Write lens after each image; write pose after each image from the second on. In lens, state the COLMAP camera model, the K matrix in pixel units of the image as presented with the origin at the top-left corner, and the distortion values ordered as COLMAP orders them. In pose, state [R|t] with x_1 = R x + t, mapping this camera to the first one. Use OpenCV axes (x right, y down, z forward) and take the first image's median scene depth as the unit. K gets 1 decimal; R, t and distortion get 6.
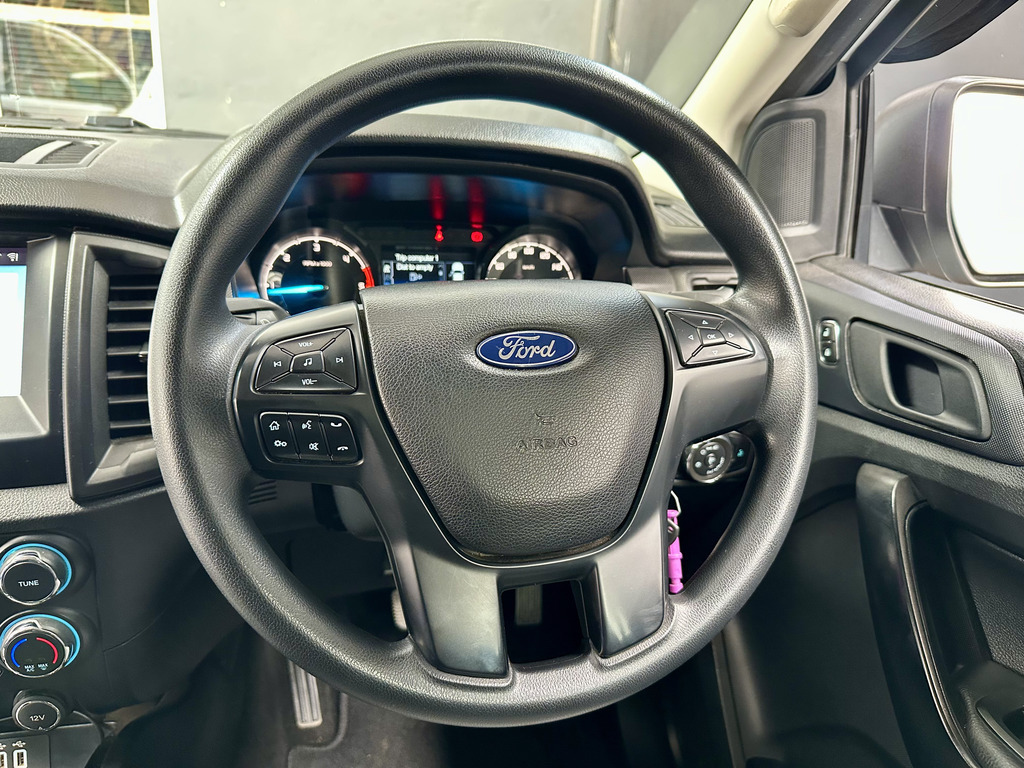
lens RADIAL K [[719.4, 0, 512.0], [0, 719.4, 384.0], [0, 0, 1]] dist [0.058367, -0.090909]
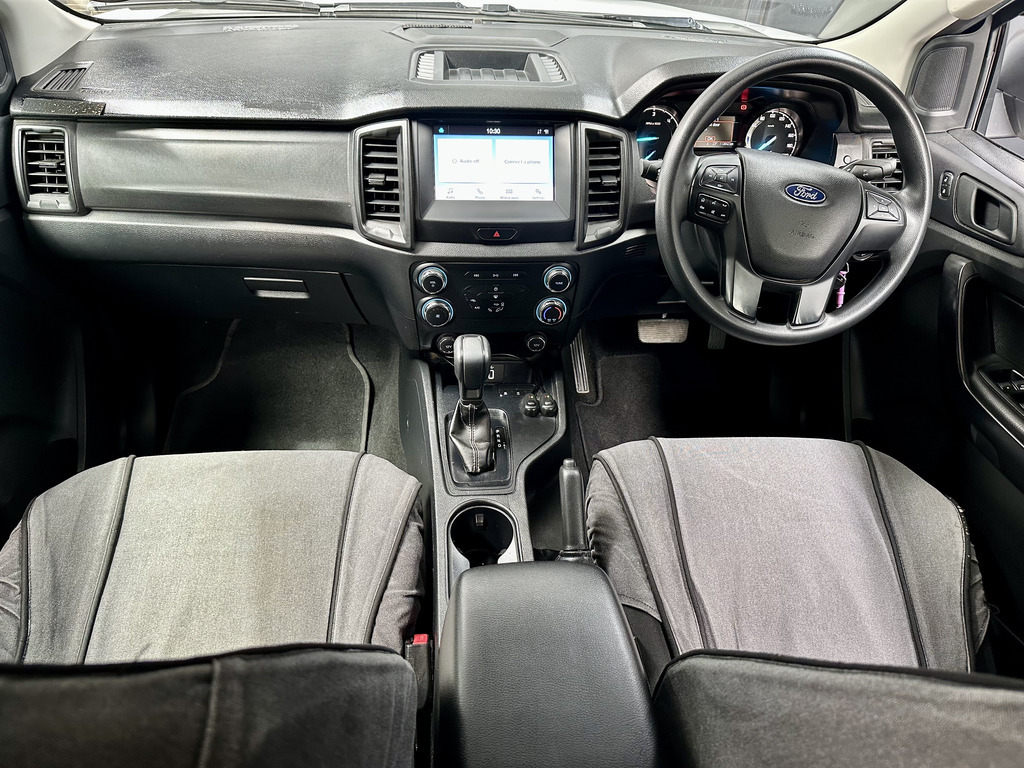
lens RADIAL K [[742.0, 0, 514.9], [0, 742.0, 387.3], [0, 0, 1]] dist [0.004033, 0.004910]
pose [[0.990499, 0.079408, -0.112274, -0.358898], [-0.042523, 0.953279, 0.299083, -0.081738], [0.130778, -0.291467, 0.947599, -0.988196]]
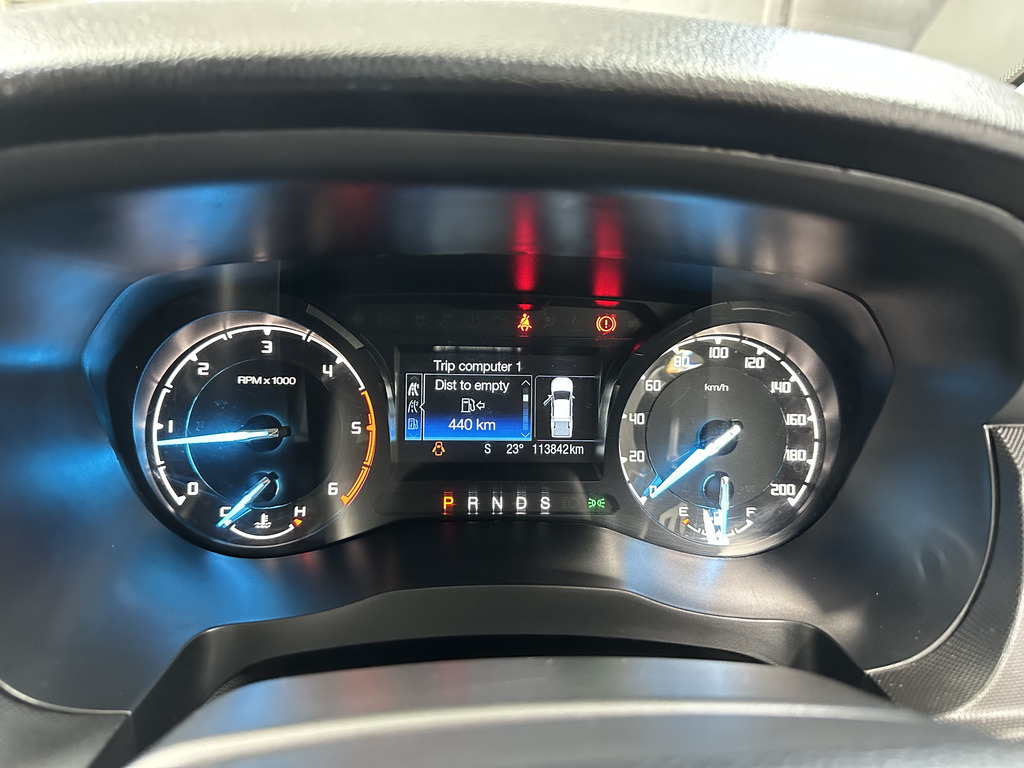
lens RADIAL K [[719.4, 0, 512.0], [0, 719.4, 384.0], [0, 0, 1]] dist [0.058367, -0.090909]
pose [[0.983002, 0.035434, -0.180141, -0.025095], [-0.039571, 0.999028, -0.019423, -0.165360], [0.179278, 0.026221, 0.983449, 0.575695]]
